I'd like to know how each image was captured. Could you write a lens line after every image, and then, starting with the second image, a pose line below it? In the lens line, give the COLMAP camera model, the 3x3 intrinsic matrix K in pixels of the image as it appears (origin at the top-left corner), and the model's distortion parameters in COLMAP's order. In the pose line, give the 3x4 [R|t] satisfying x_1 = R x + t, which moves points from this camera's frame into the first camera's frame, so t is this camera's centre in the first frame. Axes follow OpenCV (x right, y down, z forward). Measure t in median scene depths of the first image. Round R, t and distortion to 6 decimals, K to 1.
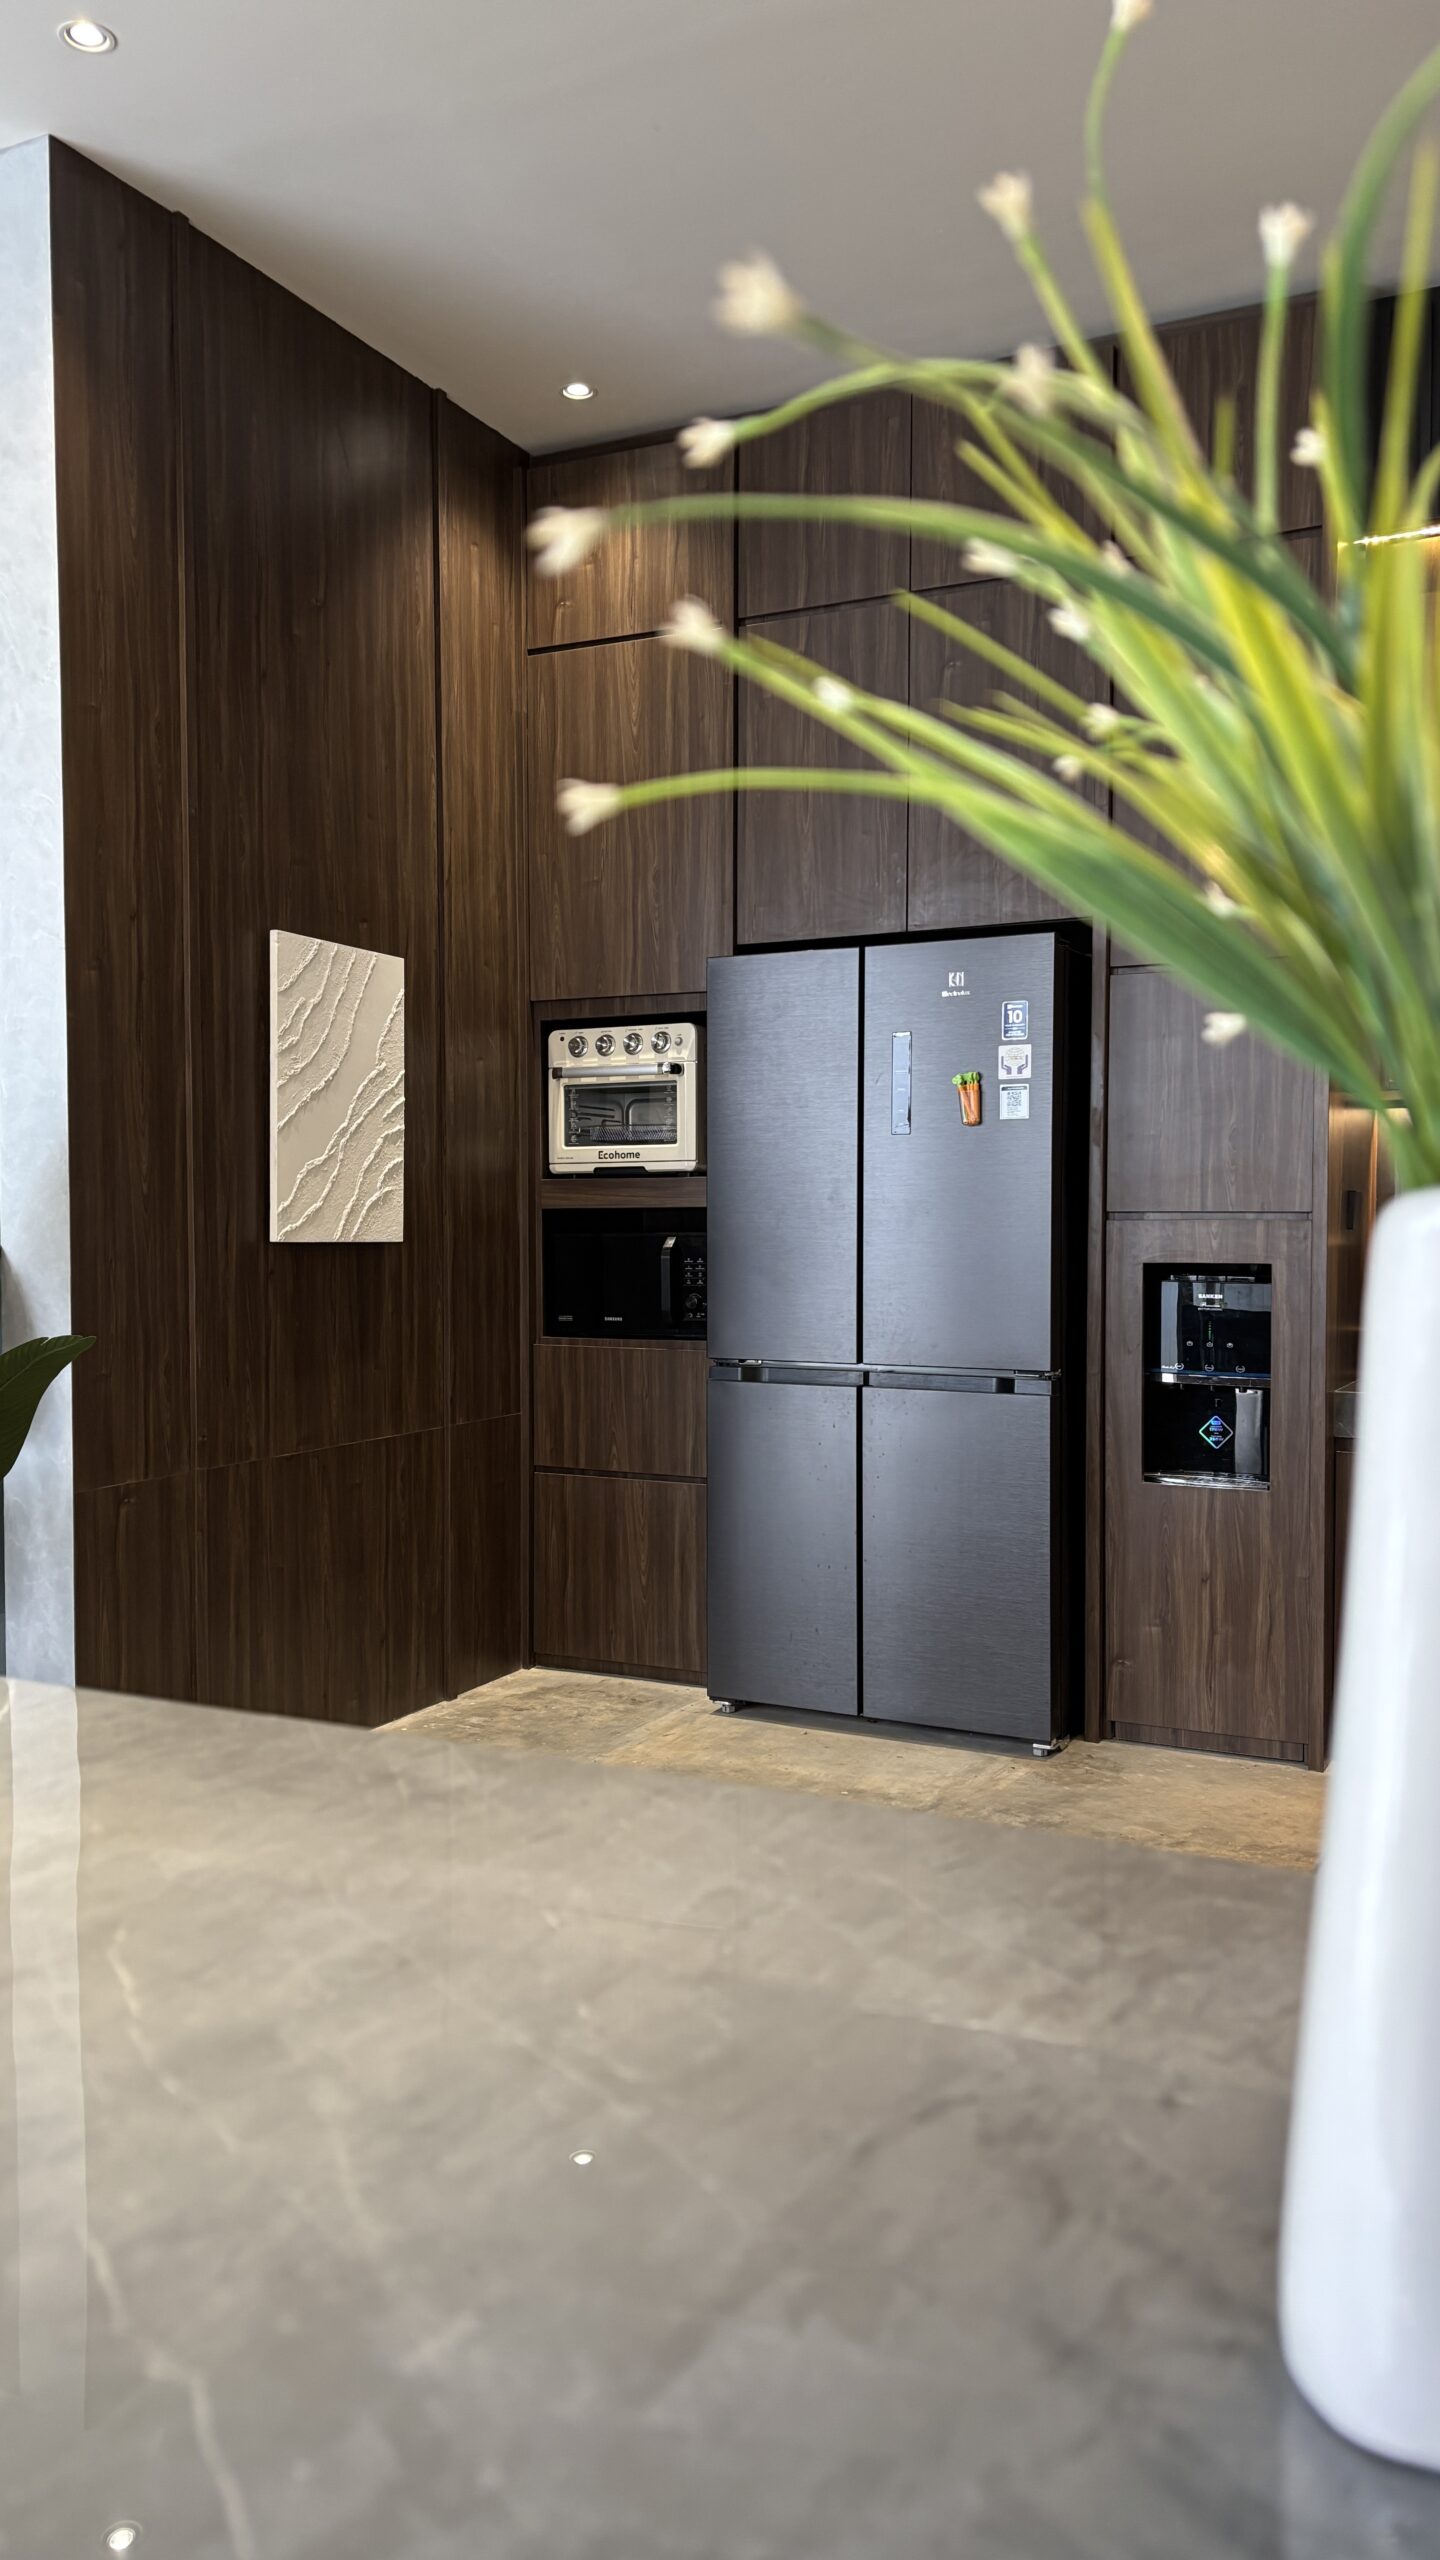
lens RADIAL K [[1934.8, 0, 698.6], [0, 1934.8, 1289.9], [0, 0, 1]] dist [0.044767, -0.043369]
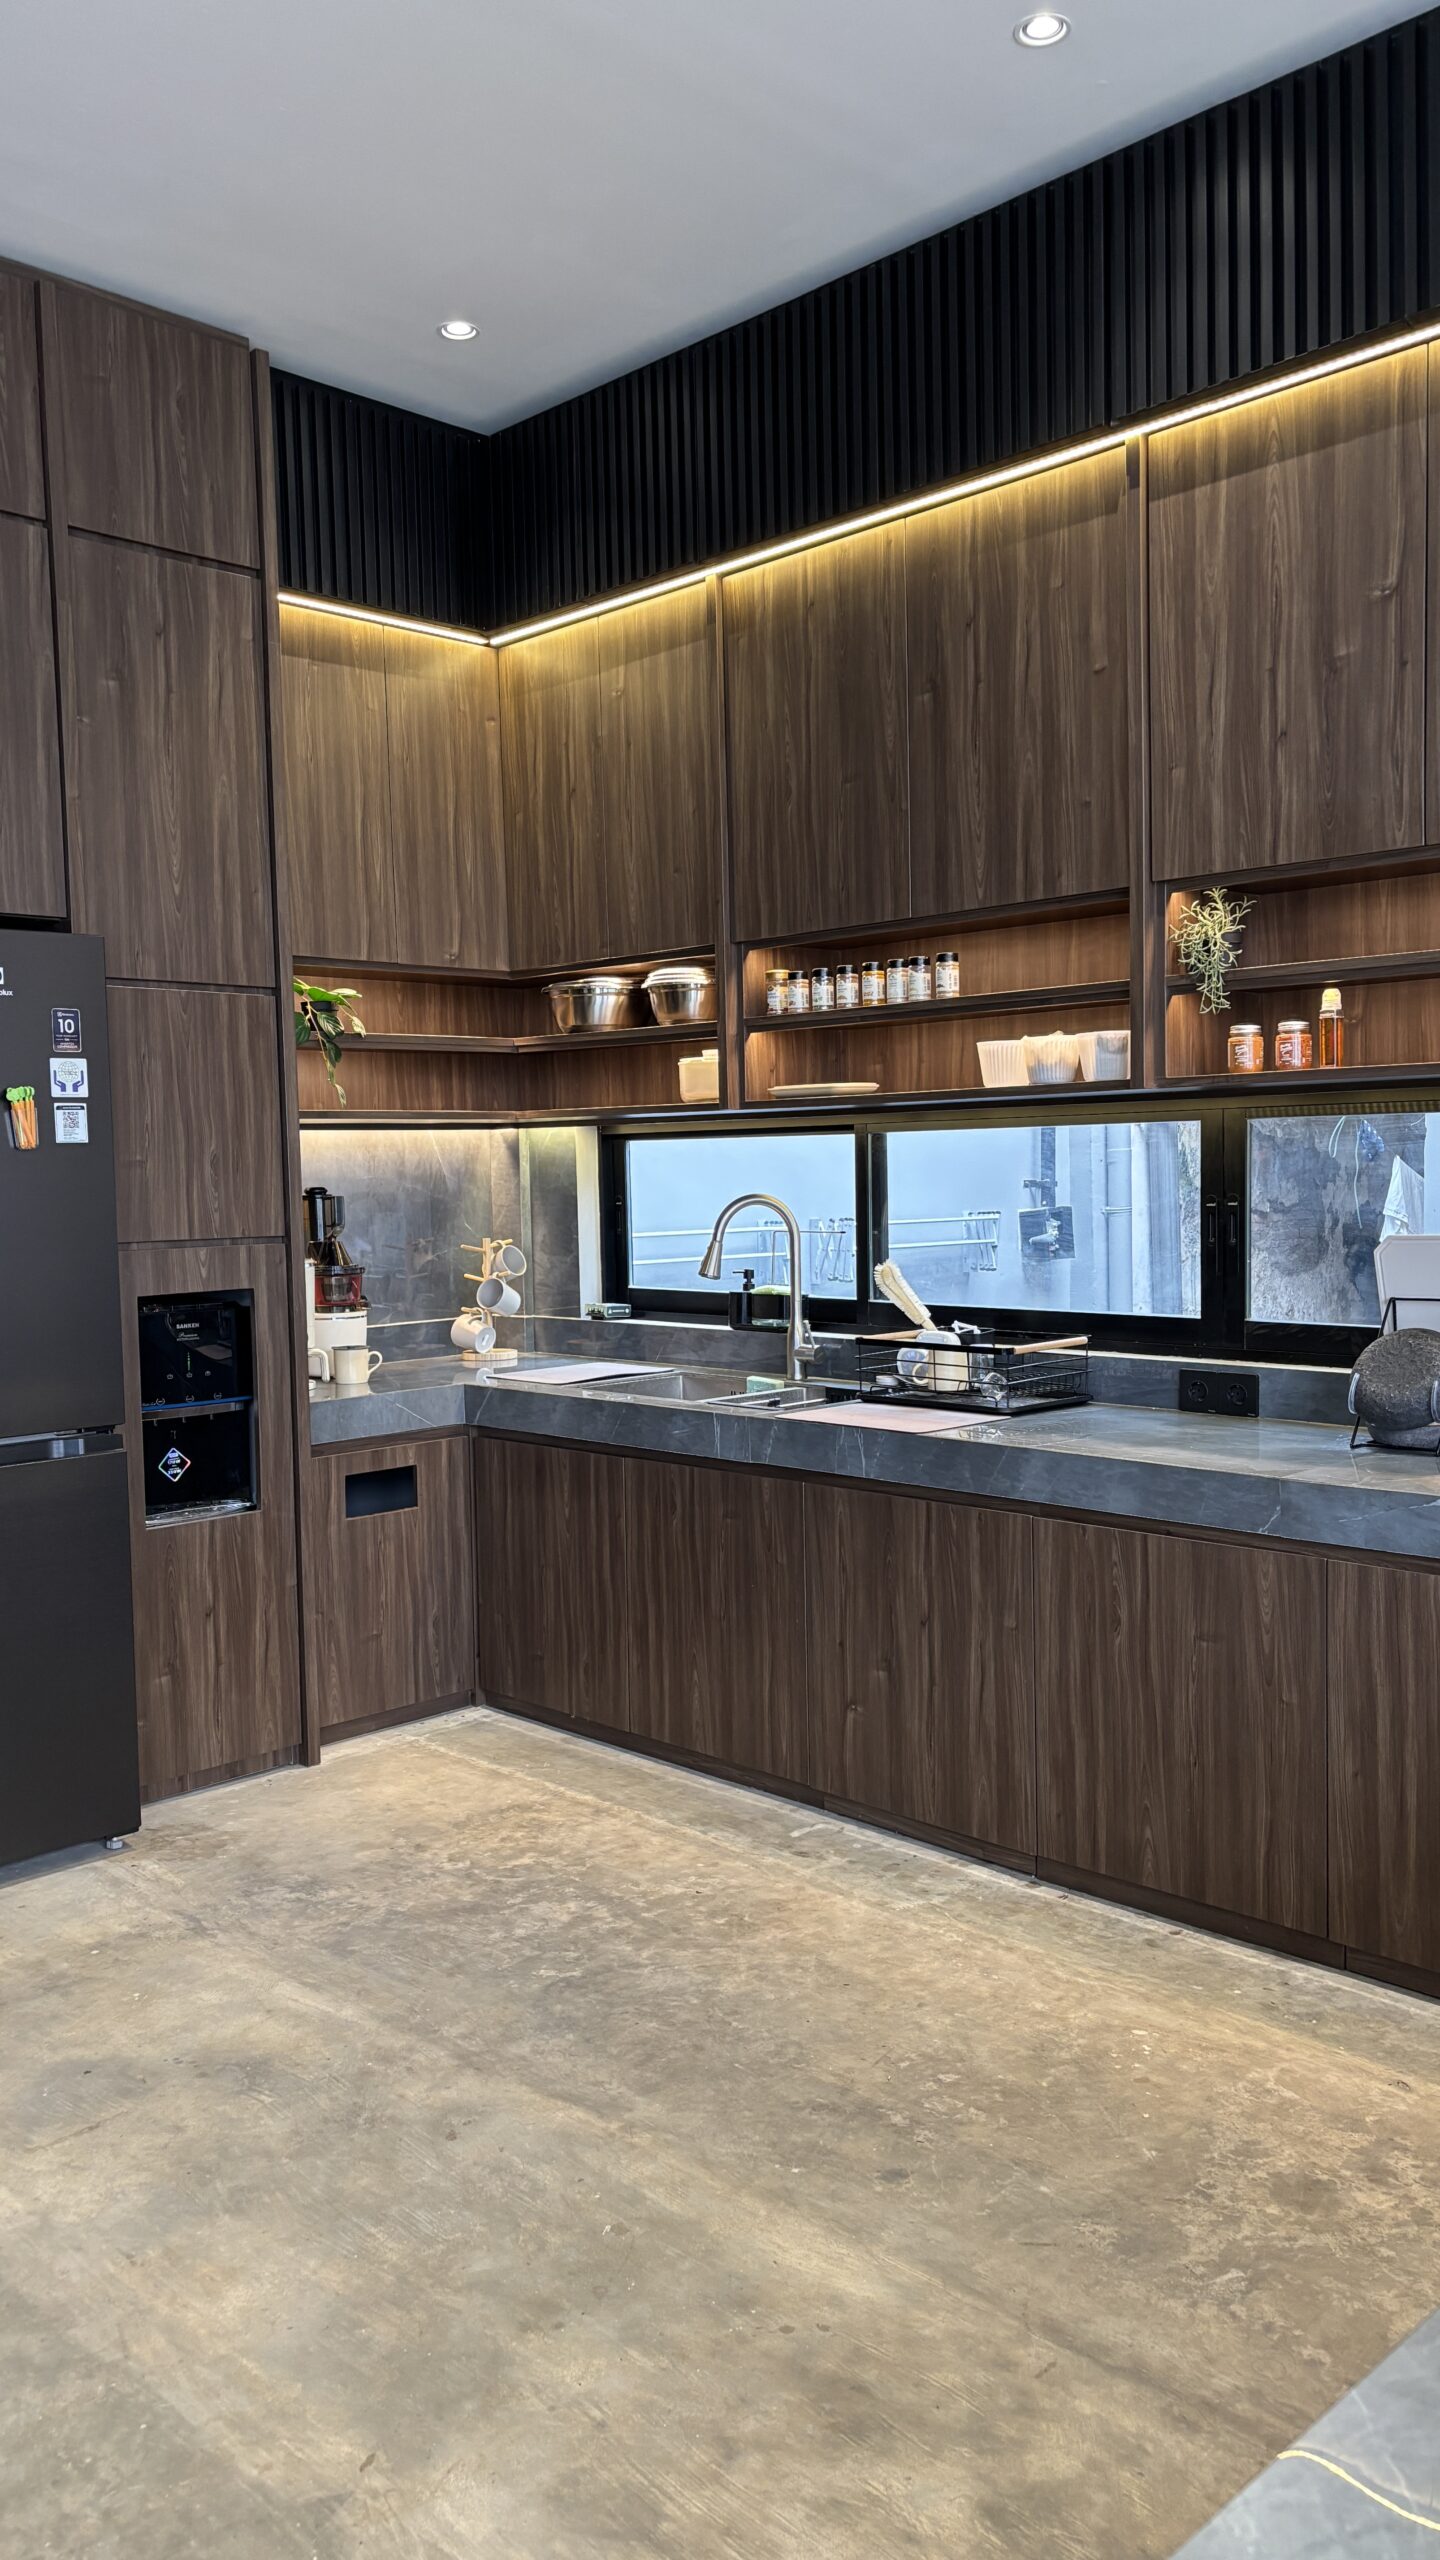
lens RADIAL K [[1934.8, 0, 712.4], [0, 1934.8, 1293.3], [0, 0, 1]] dist [0.044767, -0.043369]
pose [[0.315439, -0.070093, 0.946354, -0.580832], [0.059059, 0.996785, 0.054143, -0.050414], [-0.947106, 0.038812, 0.318564, 0.442931]]
